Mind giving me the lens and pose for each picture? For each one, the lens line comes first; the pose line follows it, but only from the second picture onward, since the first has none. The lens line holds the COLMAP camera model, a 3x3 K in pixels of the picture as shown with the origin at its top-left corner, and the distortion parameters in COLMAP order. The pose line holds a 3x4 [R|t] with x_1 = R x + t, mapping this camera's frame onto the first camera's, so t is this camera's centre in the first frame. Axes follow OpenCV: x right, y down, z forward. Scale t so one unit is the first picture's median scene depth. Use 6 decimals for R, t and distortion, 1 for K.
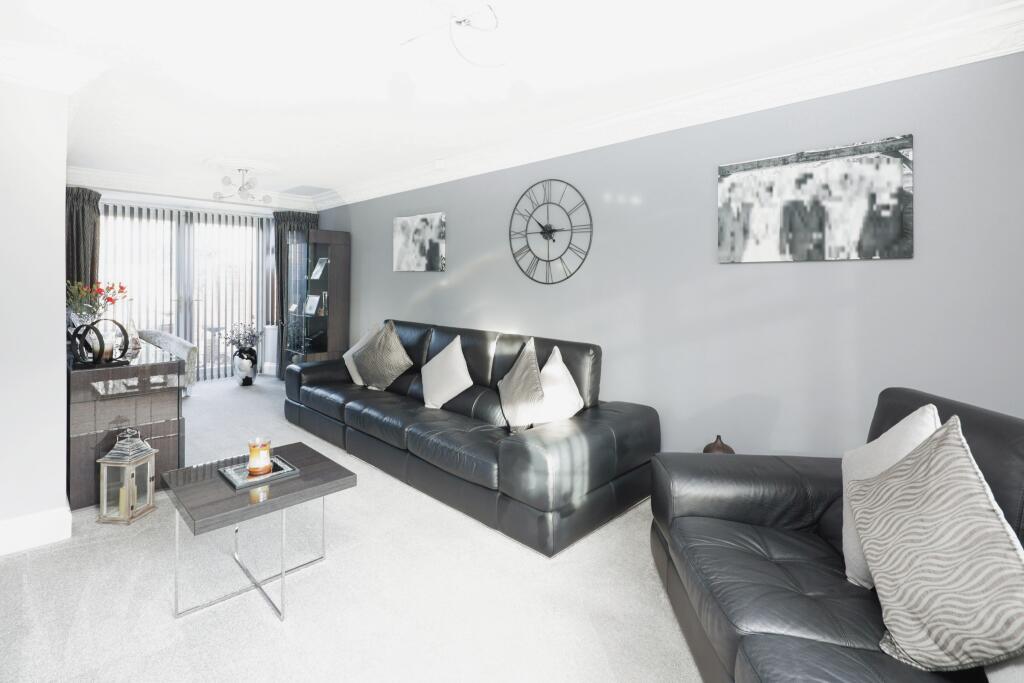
lens RADIAL K [[495.0, 0, 507.2], [0, 495.0, 275.0], [0, 0, 1]] dist [-0.003790, -0.001344]
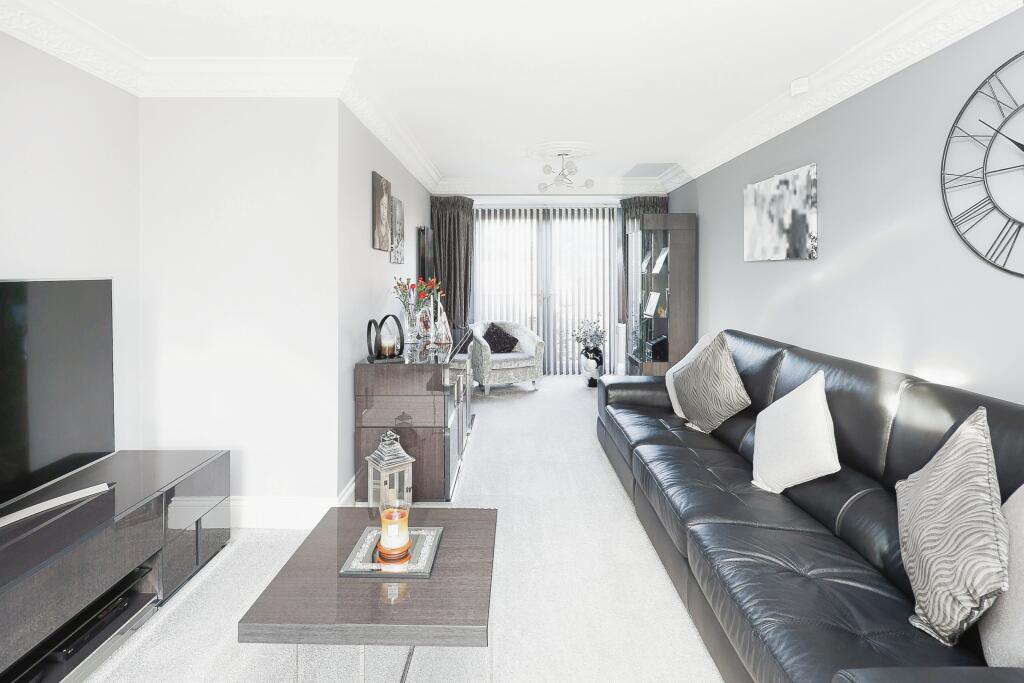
lens RADIAL K [[495.0, 0, 507.2], [0, 495.0, 275.0], [0, 0, 1]] dist [-0.003790, -0.001344]
pose [[0.694660, -0.006792, -0.719307, 0.049015], [0.016420, 0.999845, 0.006417, 0.002172], [0.719151, -0.016269, 0.694663, 0.281222]]
